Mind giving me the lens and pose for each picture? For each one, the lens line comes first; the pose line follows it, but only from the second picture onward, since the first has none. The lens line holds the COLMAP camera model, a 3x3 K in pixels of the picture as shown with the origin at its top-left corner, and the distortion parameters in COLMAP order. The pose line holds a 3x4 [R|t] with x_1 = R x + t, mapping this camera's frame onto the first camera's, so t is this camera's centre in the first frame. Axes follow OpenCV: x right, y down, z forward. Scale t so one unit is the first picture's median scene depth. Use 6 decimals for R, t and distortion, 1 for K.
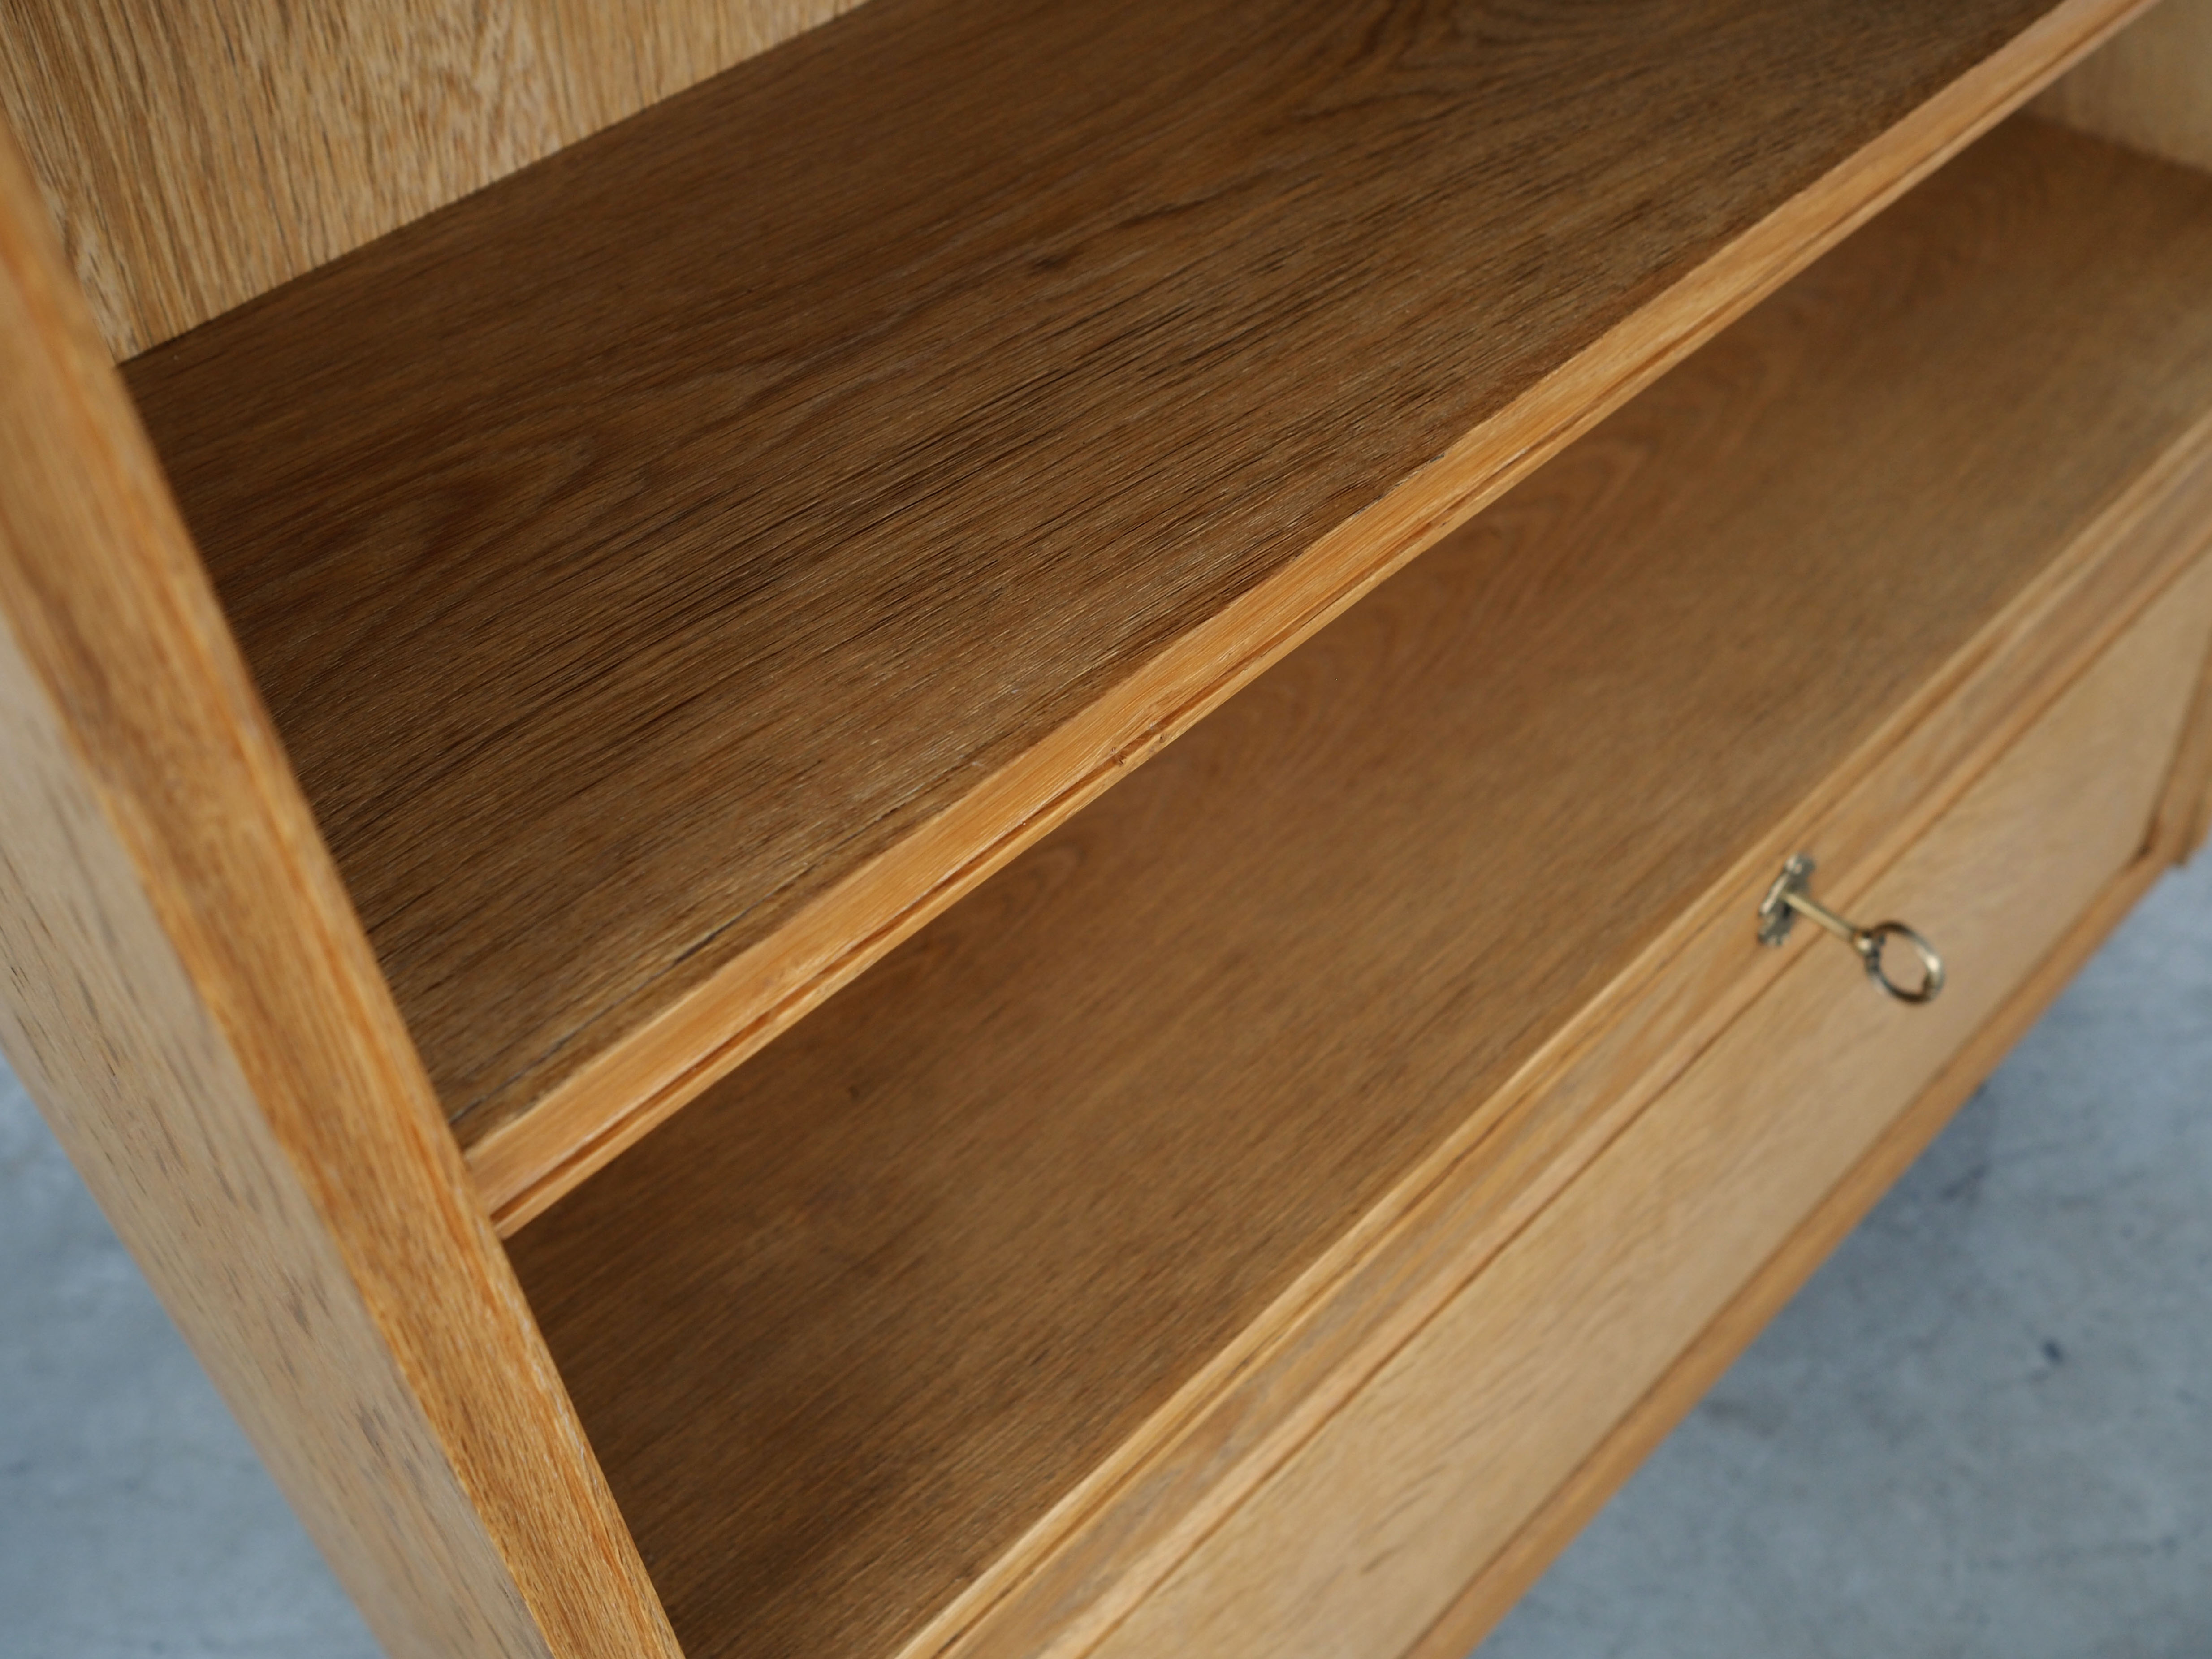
lens RADIAL K [[2278.1, 0, 1106.0], [0, 2278.1, 829.5], [0, 0, 1]] dist [-0.017008, -0.023377]
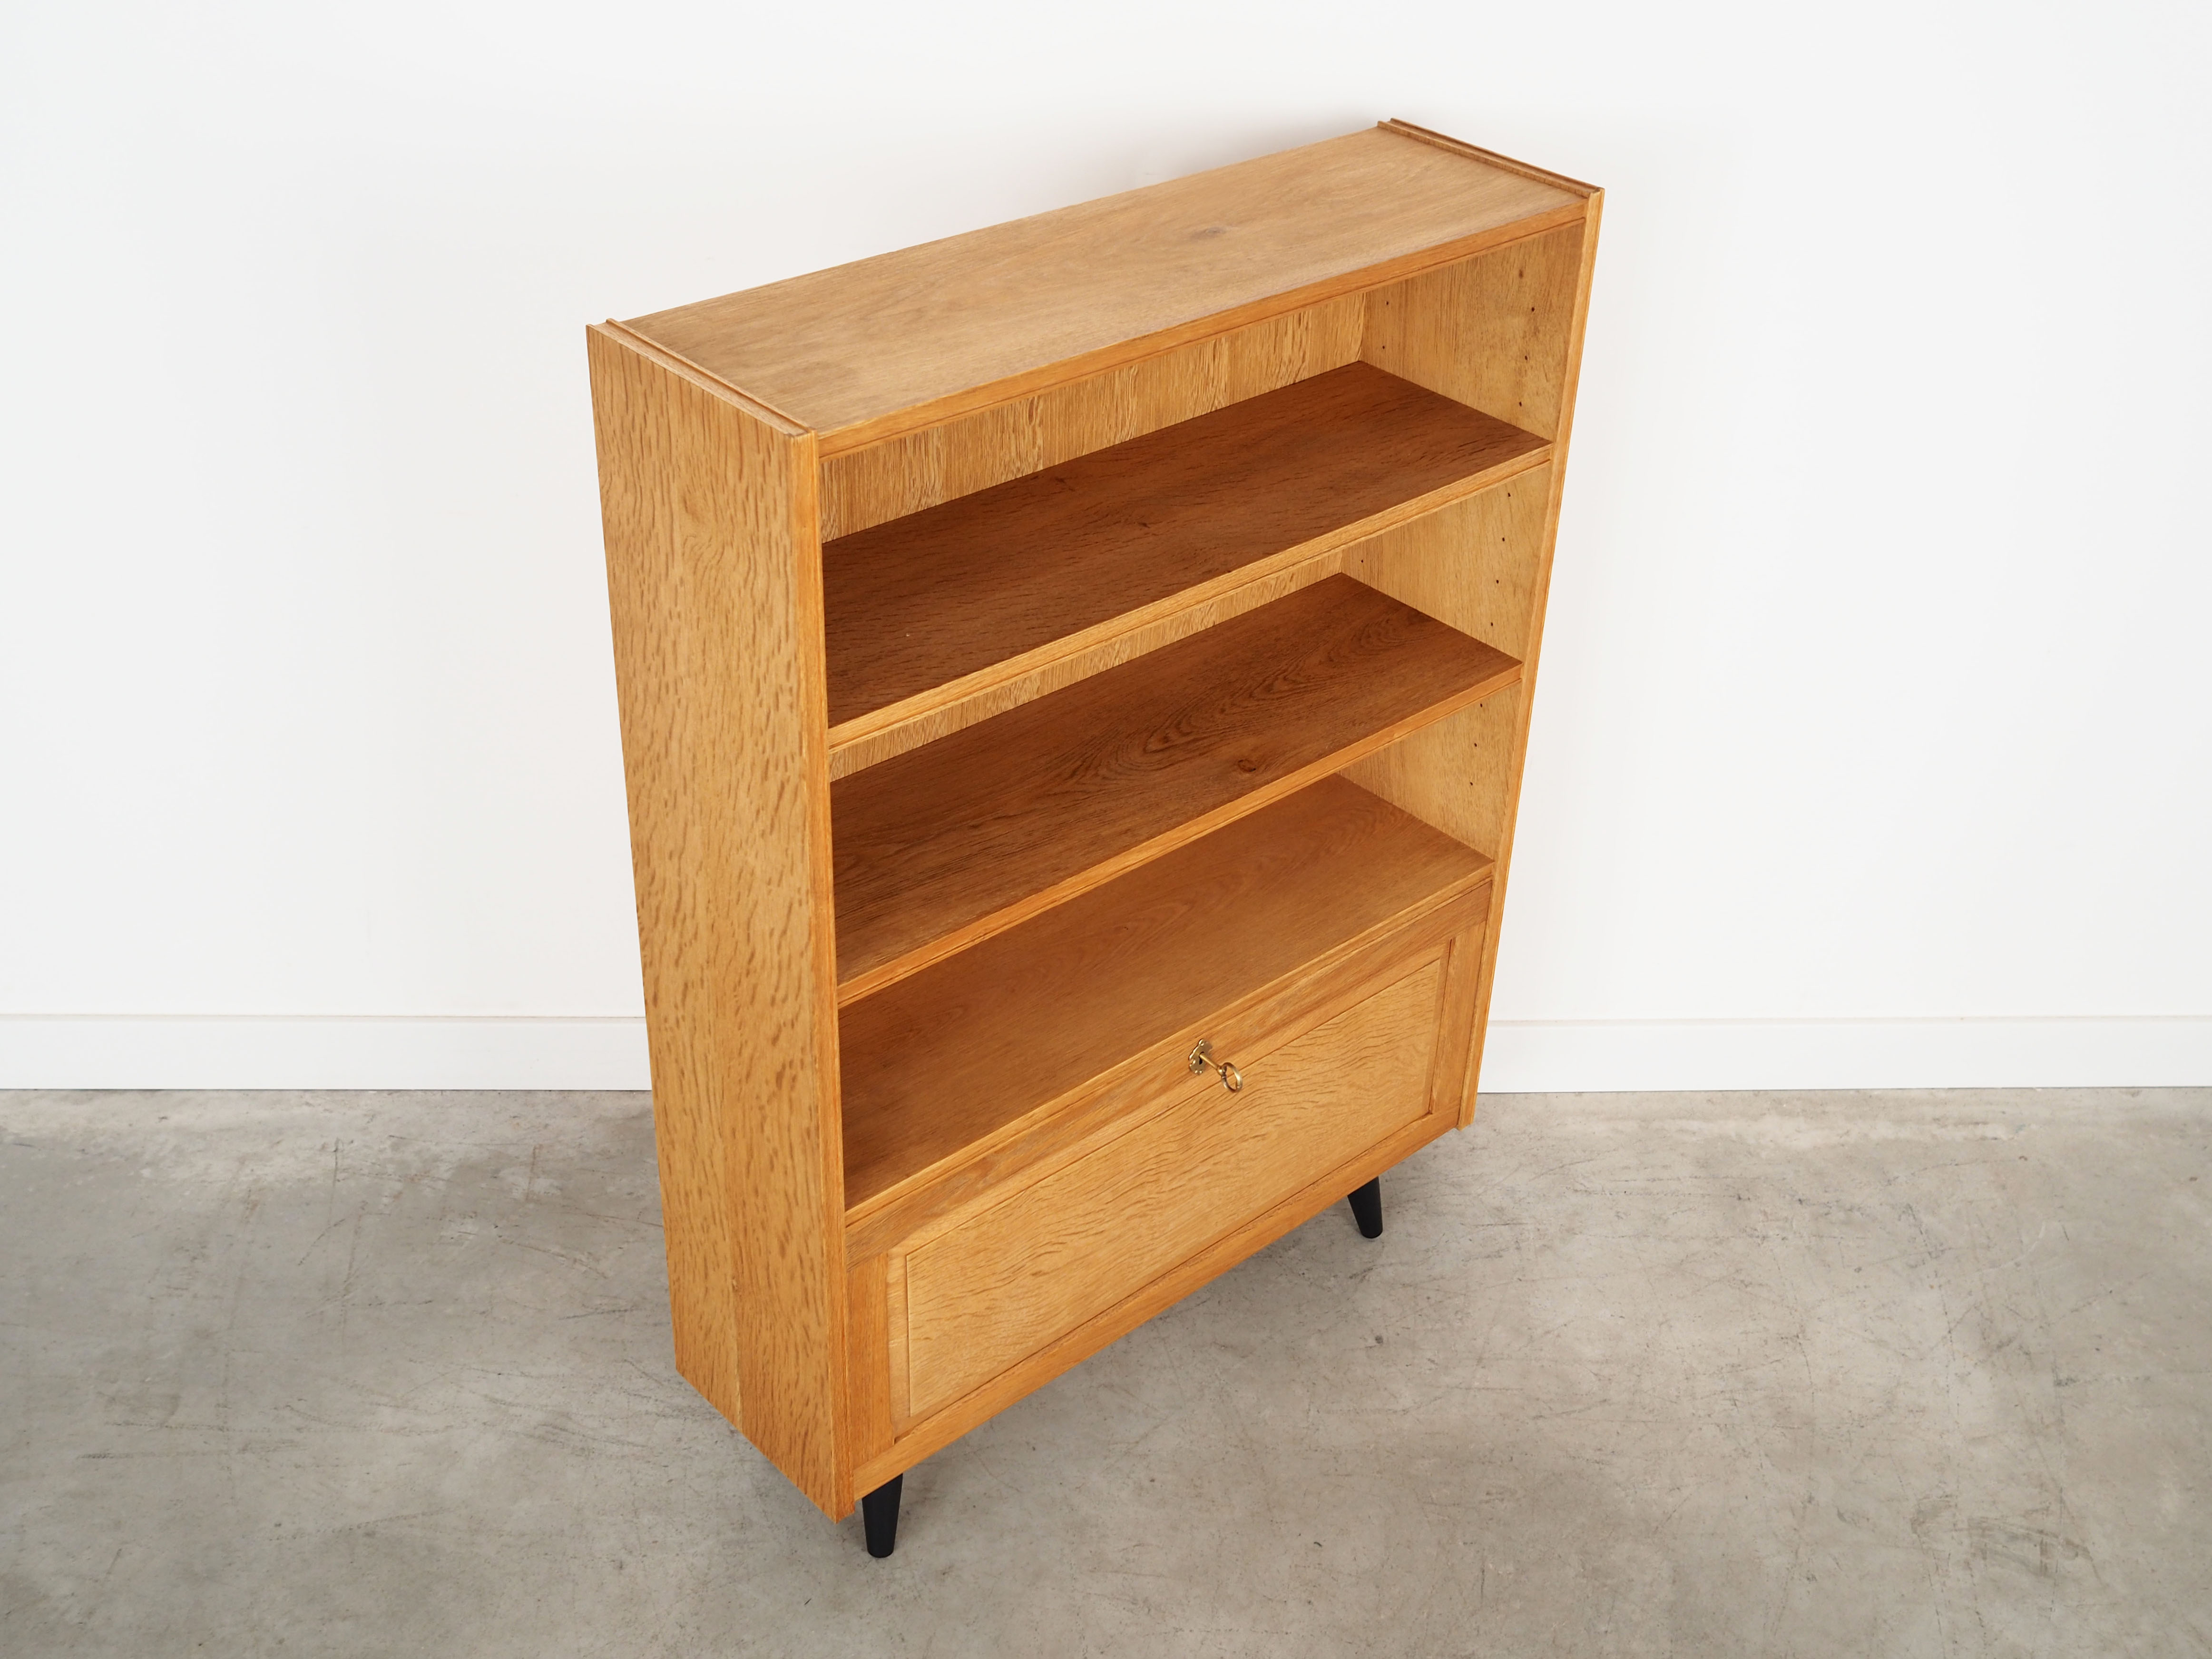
lens RADIAL K [[2278.2, 0, 1106.0], [0, 2278.2, 829.5], [0, 0, 1]] dist [-0.017008, -0.023377]
pose [[0.992808, 0.118638, 0.016025, 0.128728], [-0.112693, 0.971329, -0.209333, 0.512606], [-0.040401, 0.206021, 0.977713, -2.642118]]
